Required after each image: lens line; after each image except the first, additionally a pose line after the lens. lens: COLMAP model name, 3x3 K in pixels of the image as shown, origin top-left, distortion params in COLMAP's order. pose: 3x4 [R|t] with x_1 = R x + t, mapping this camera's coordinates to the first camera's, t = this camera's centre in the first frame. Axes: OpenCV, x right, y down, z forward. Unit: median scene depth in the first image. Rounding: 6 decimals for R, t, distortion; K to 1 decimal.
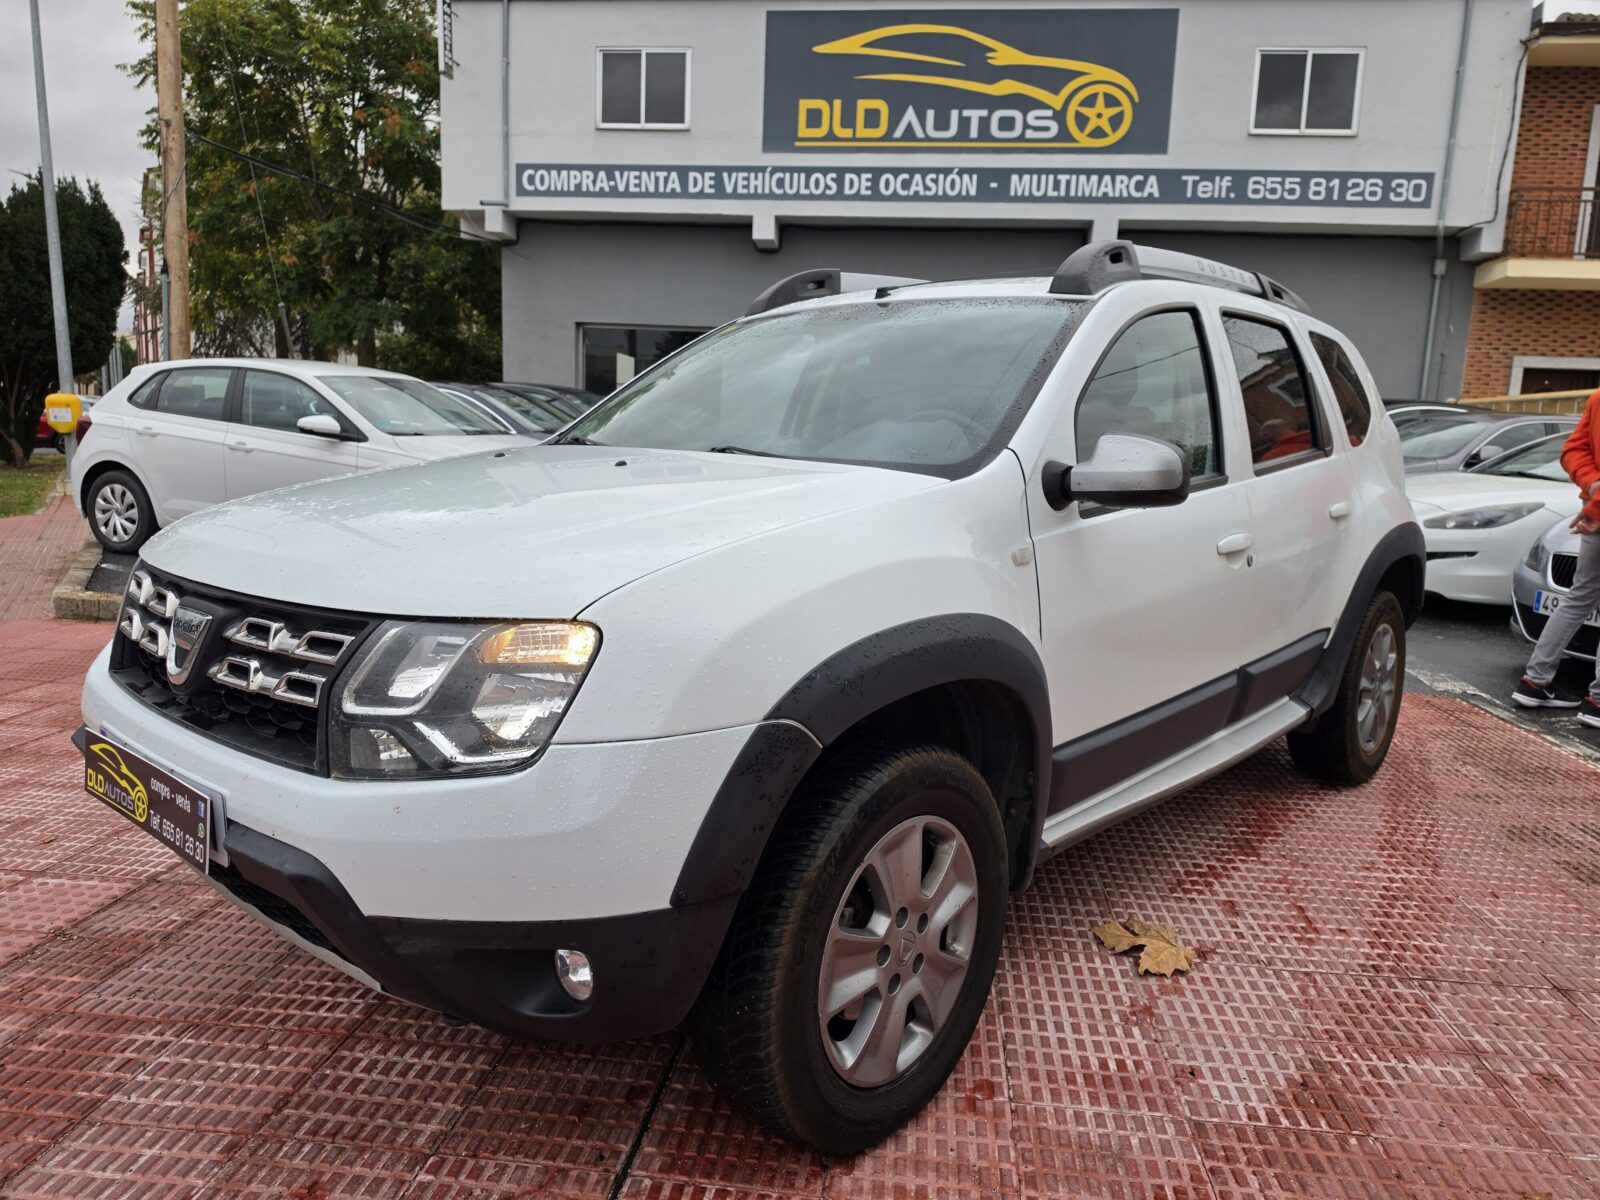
lens RADIAL K [[1114.0, 0, 796.1], [0, 1114.0, 560.3], [0, 0, 1]] dist [0.033431, -0.042964]
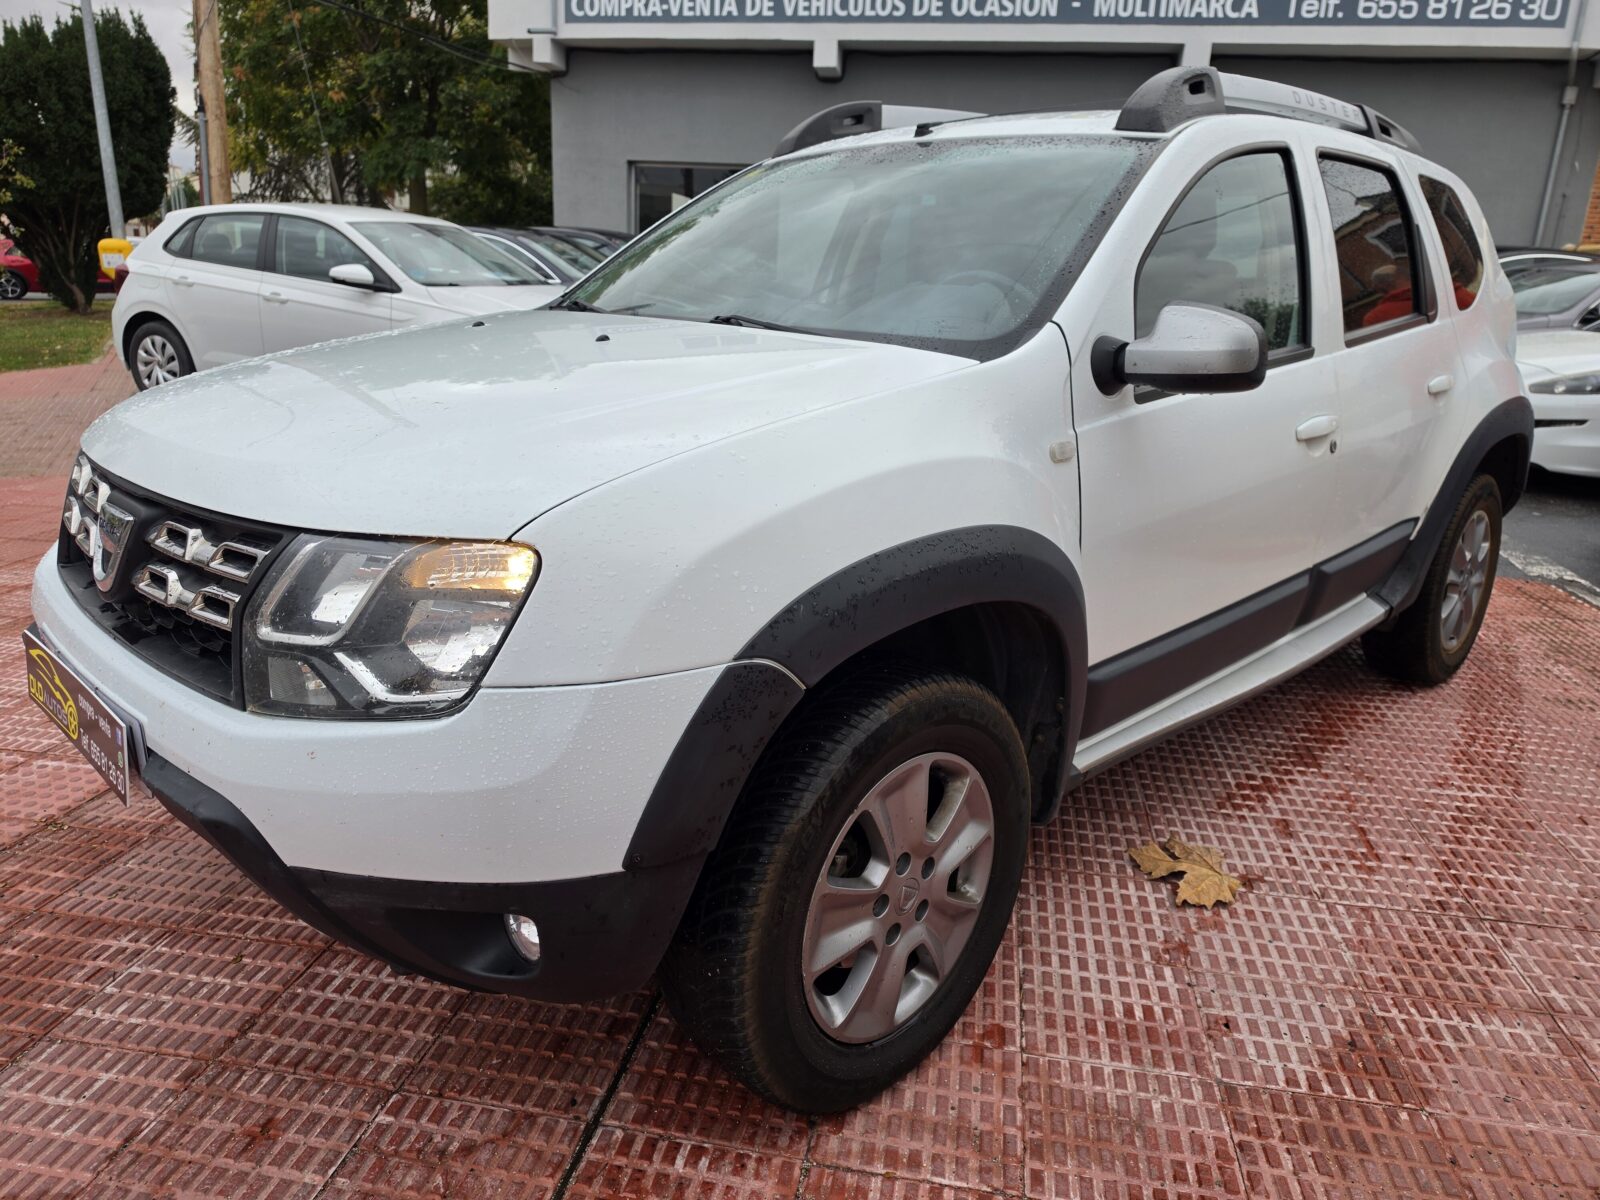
lens RADIAL K [[1114.0, 0, 796.1], [0, 1114.0, 560.3], [0, 0, 1]] dist [0.033431, -0.042964]
pose [[0.998262, 0.016047, -0.056699, 0.046380], [-0.008312, 0.990932, 0.134109, -0.032933], [0.058337, -0.133405, 0.989343, 0.121022]]
